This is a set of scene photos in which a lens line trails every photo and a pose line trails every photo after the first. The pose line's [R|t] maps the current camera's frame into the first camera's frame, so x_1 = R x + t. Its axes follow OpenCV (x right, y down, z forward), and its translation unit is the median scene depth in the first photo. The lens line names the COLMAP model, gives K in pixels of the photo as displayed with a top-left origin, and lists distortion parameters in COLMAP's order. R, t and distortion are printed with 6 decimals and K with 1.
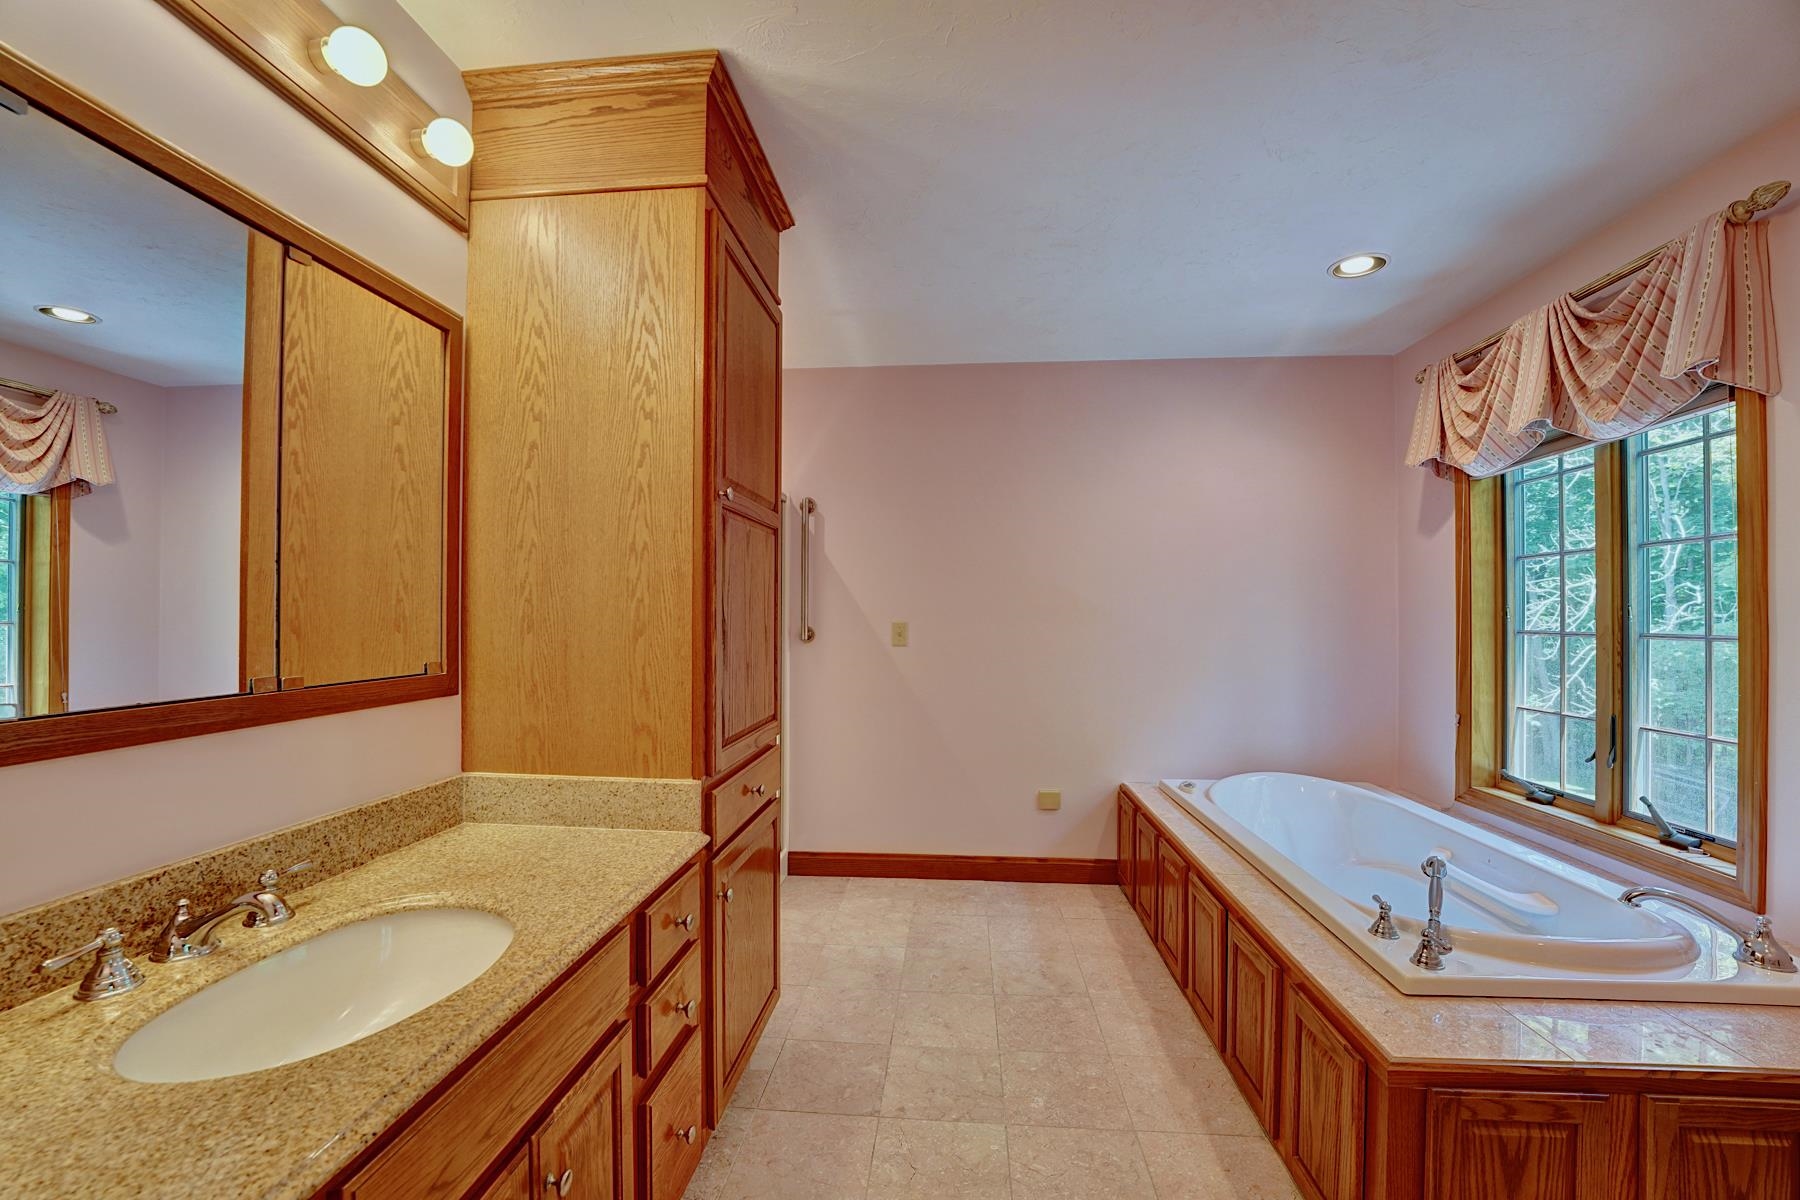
lens RADIAL K [[731.4, 0, 897.8], [0, 731.4, 599.4], [0, 0, 1]] dist [-0.023369, 0.000383]
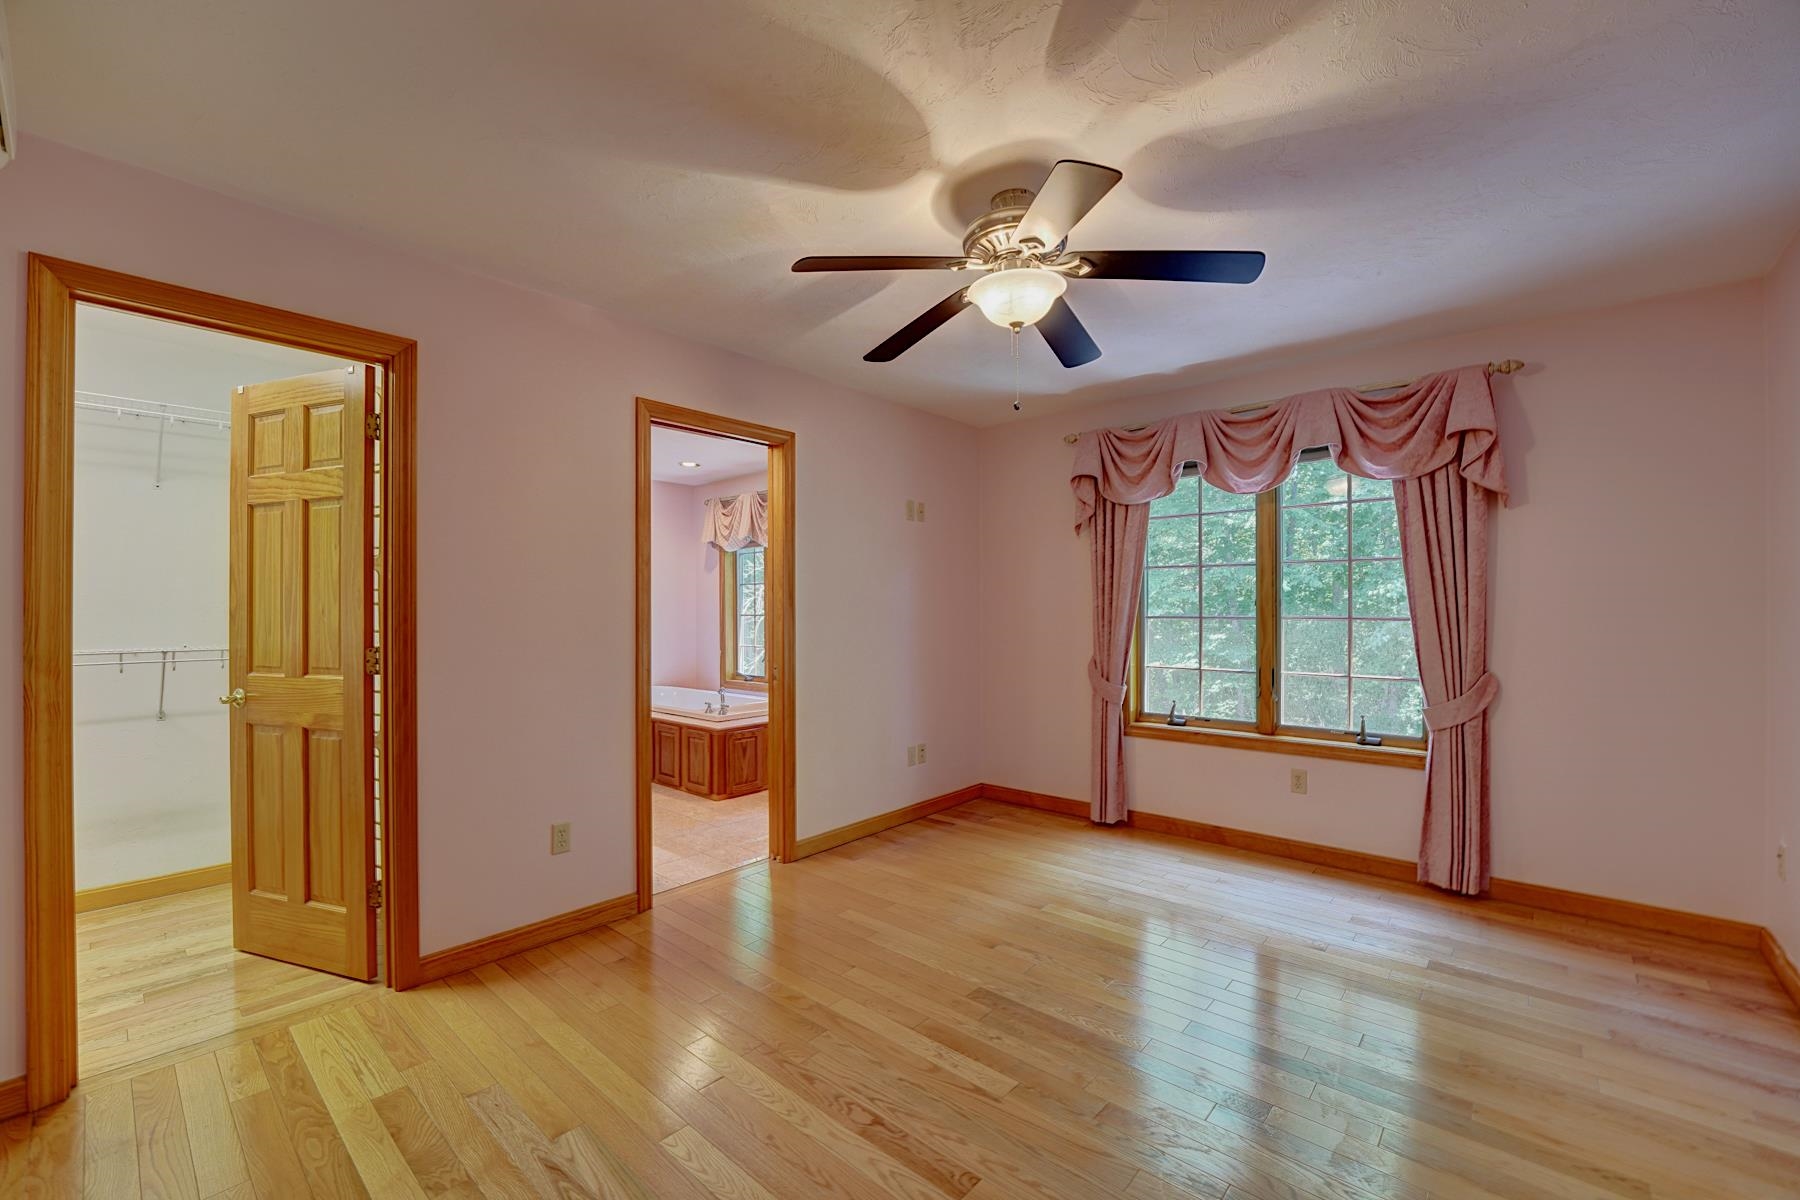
lens RADIAL K [[731.4, 0, 902.3], [0, 731.4, 599.8], [0, 0, 1]] dist [-0.023369, 0.000383]
pose [[0.590398, -0.002806, 0.807107, -0.843185], [-0.000618, 0.999992, 0.003928, -0.016296], [-0.807112, -0.002818, 0.590392, -0.938856]]
